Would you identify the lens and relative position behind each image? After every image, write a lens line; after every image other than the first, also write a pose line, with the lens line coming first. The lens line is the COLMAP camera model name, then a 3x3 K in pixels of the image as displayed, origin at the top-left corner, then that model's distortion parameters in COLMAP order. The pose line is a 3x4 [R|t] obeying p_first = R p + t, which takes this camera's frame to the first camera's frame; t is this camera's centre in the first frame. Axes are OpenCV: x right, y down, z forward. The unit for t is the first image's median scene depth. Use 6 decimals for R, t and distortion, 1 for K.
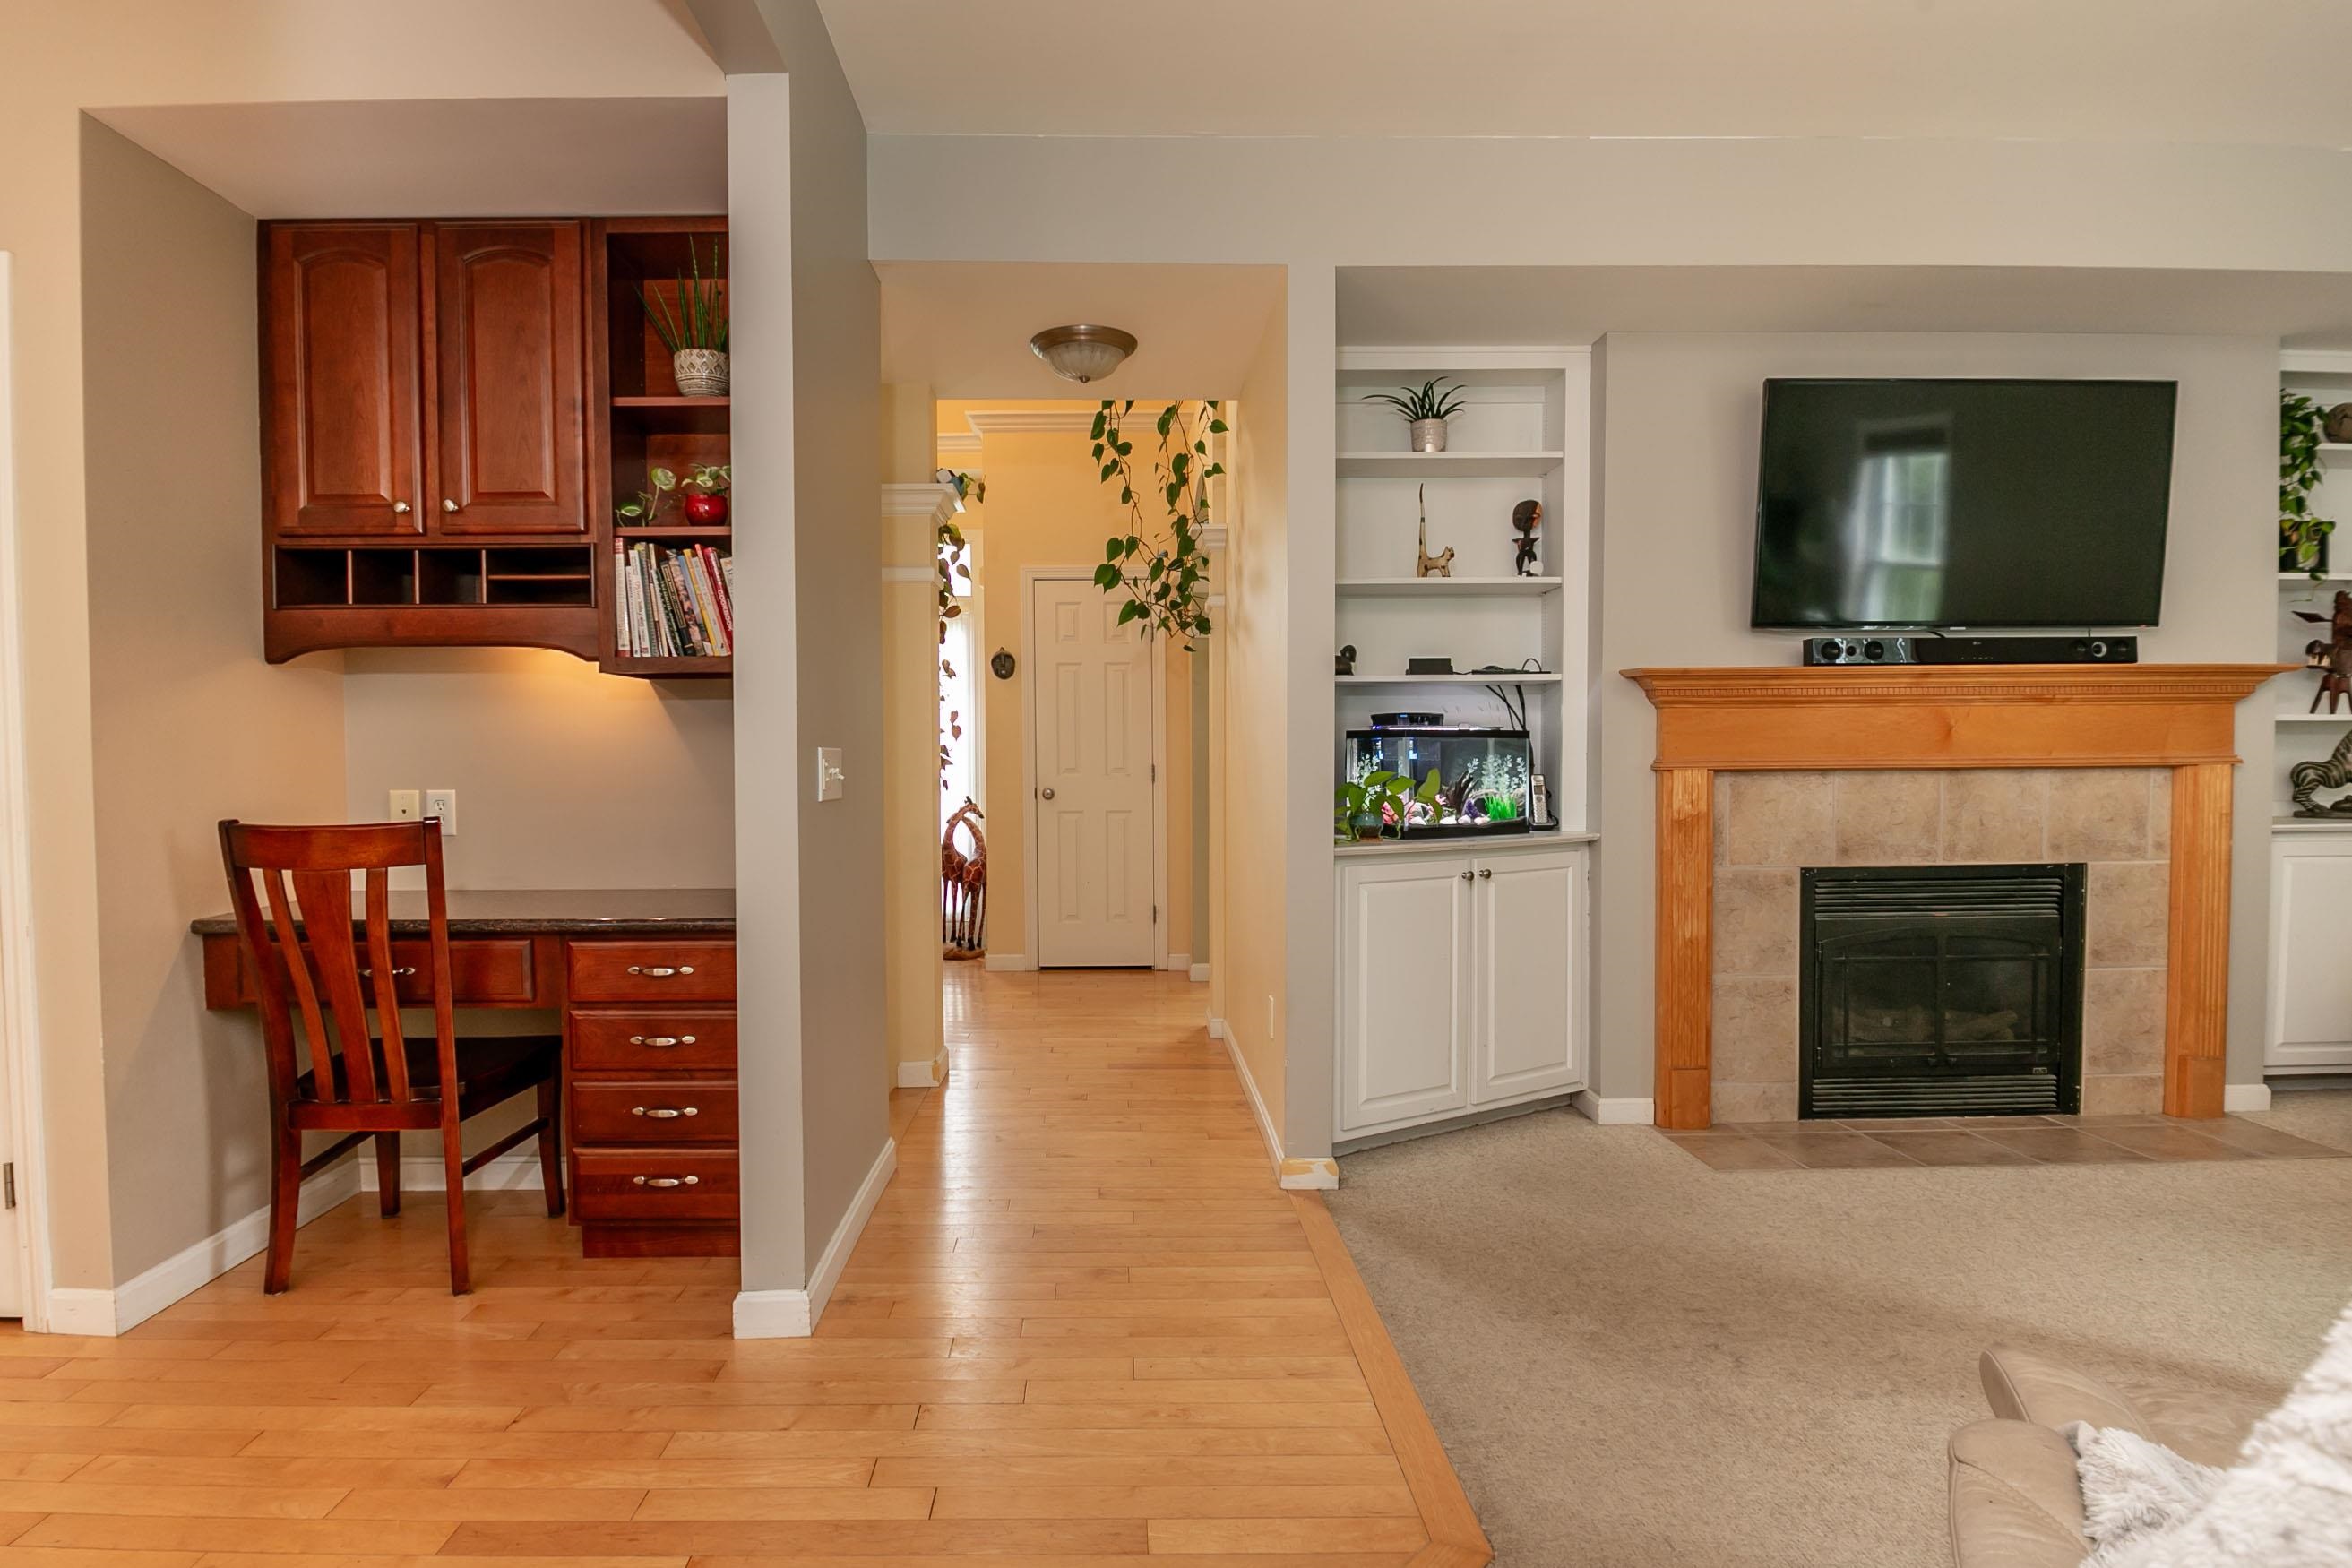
lens RADIAL K [[1173.9, 0, 1169.3], [0, 1173.9, 775.1], [0, 0, 1]] dist [0.000220, 0.001383]
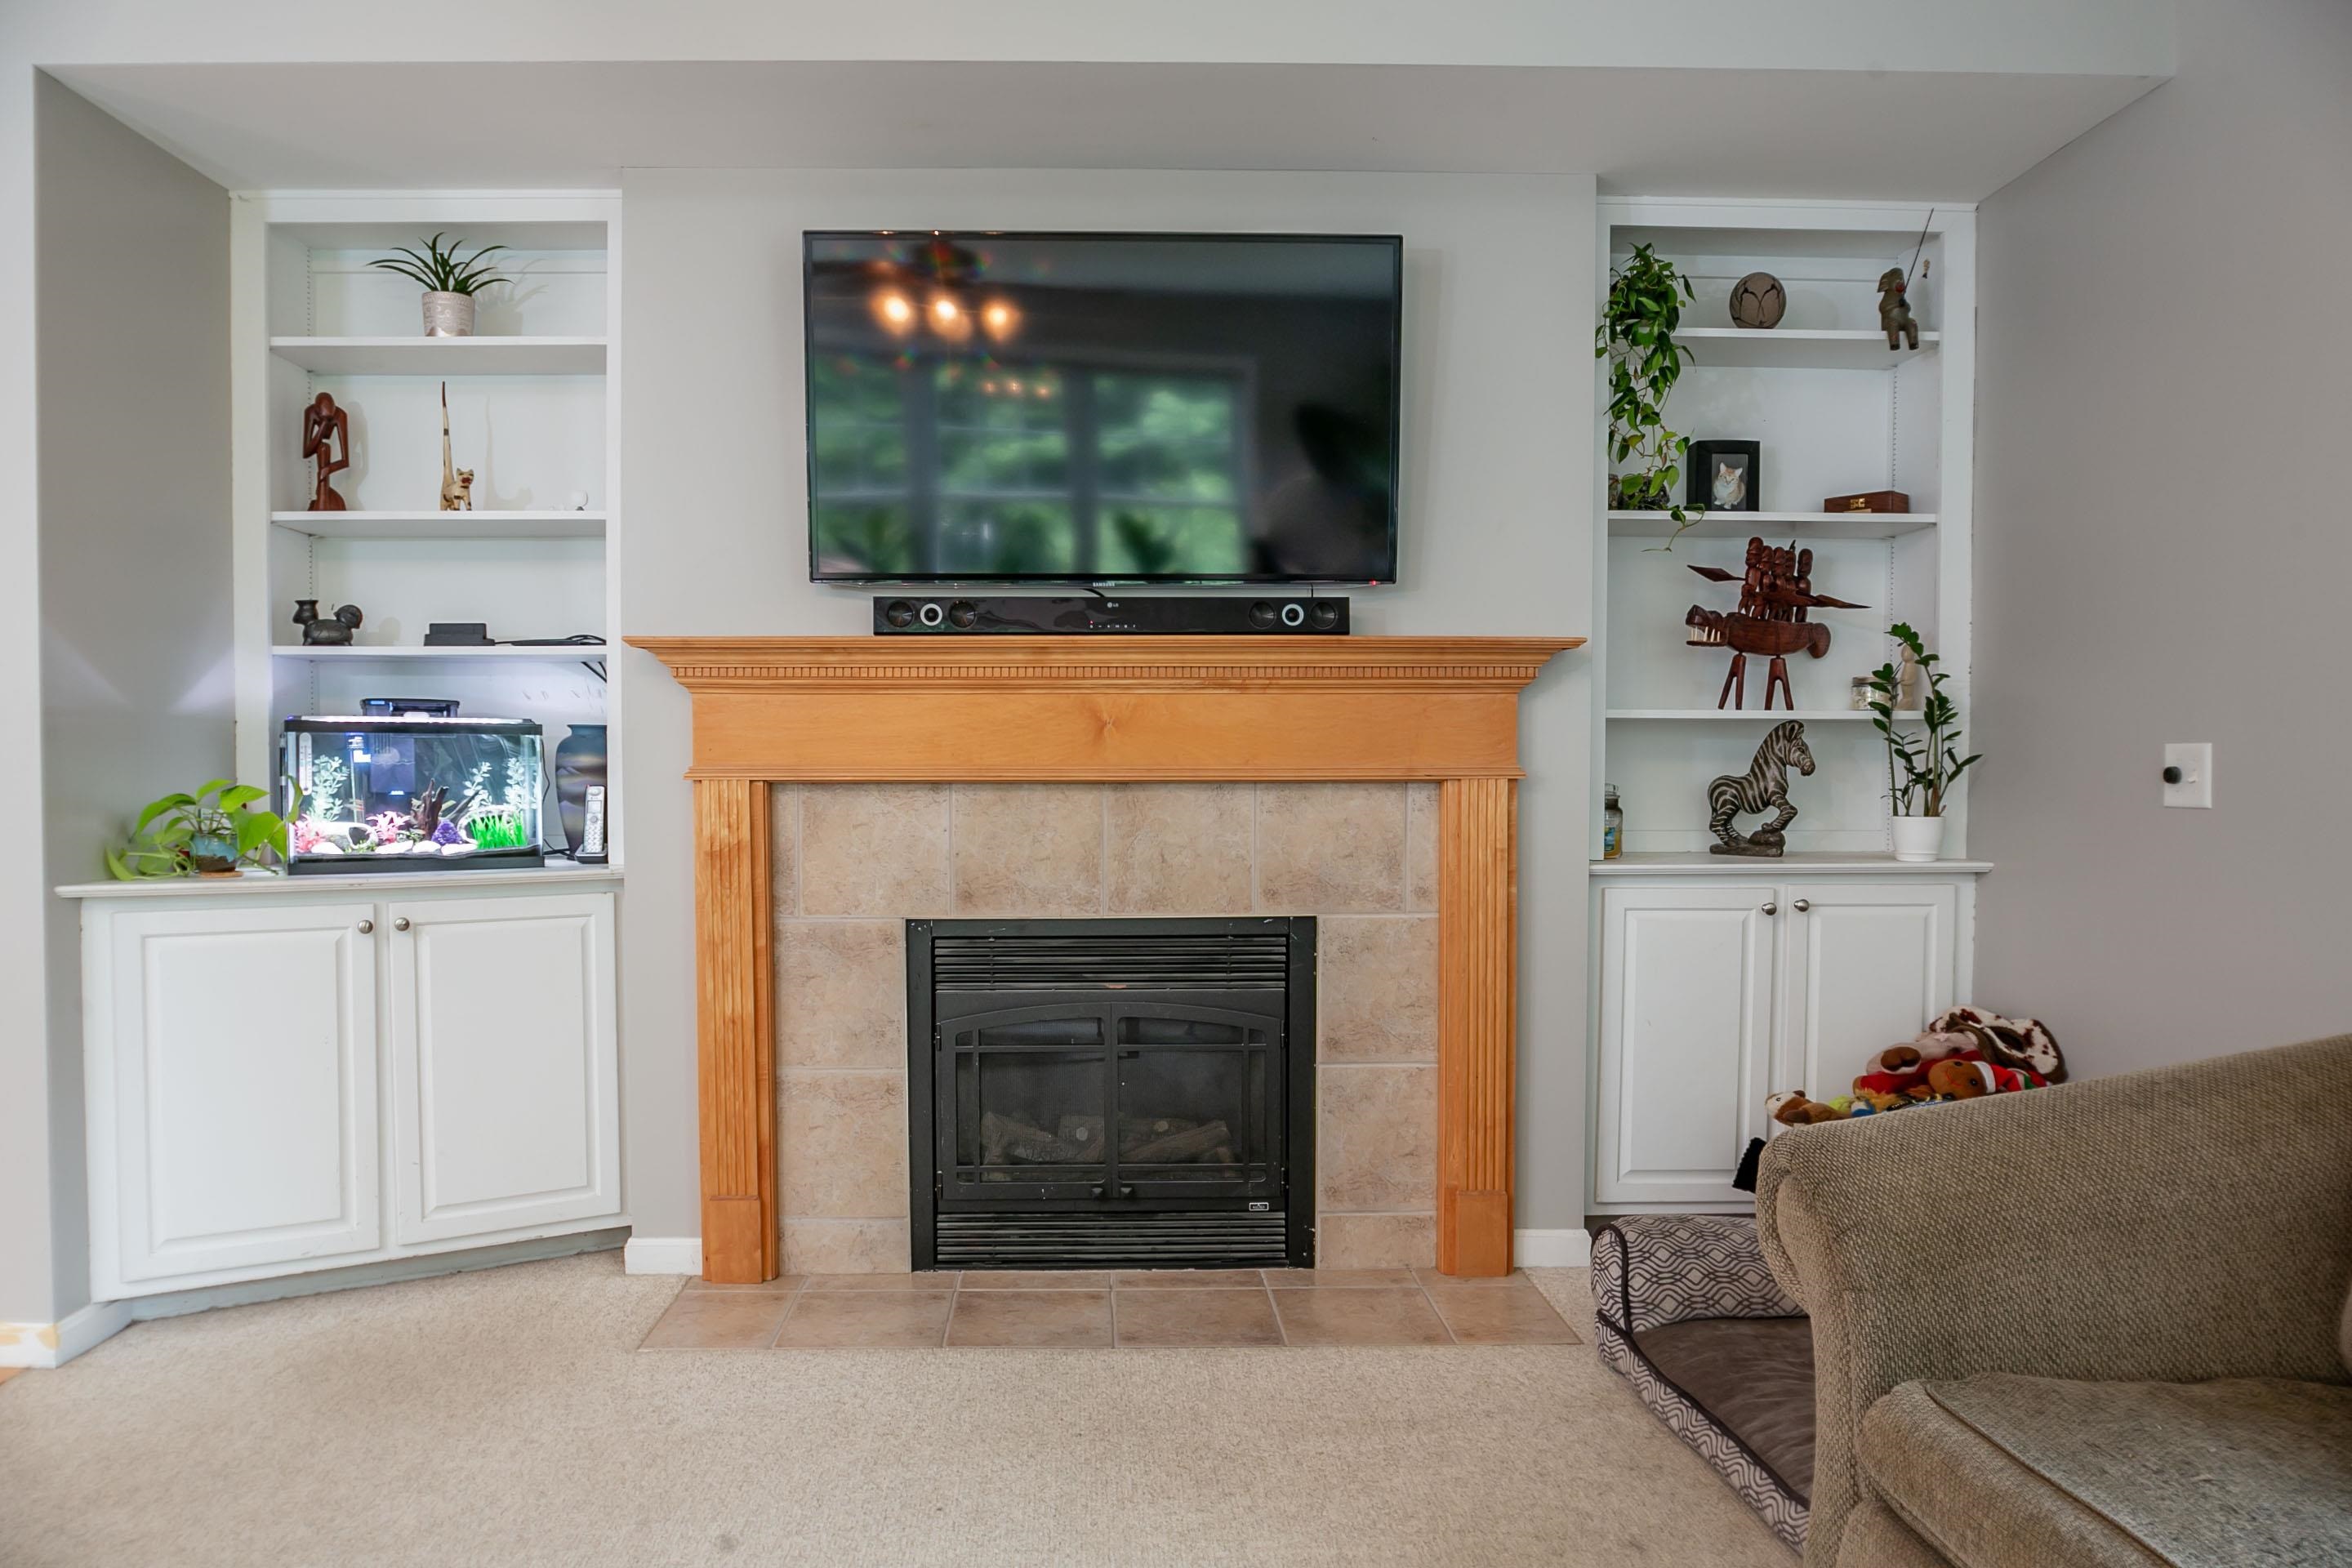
lens RADIAL K [[1566.5, 0, 1176.4], [0, 1566.5, 789.4], [0, 0, 1]] dist [-0.006483, 0.006416]
pose [[0.999866, 0.007697, -0.014450, 0.709109], [-0.007688, 0.999970, 0.000691, -0.001968], [0.014455, -0.000579, 0.999895, 0.049610]]
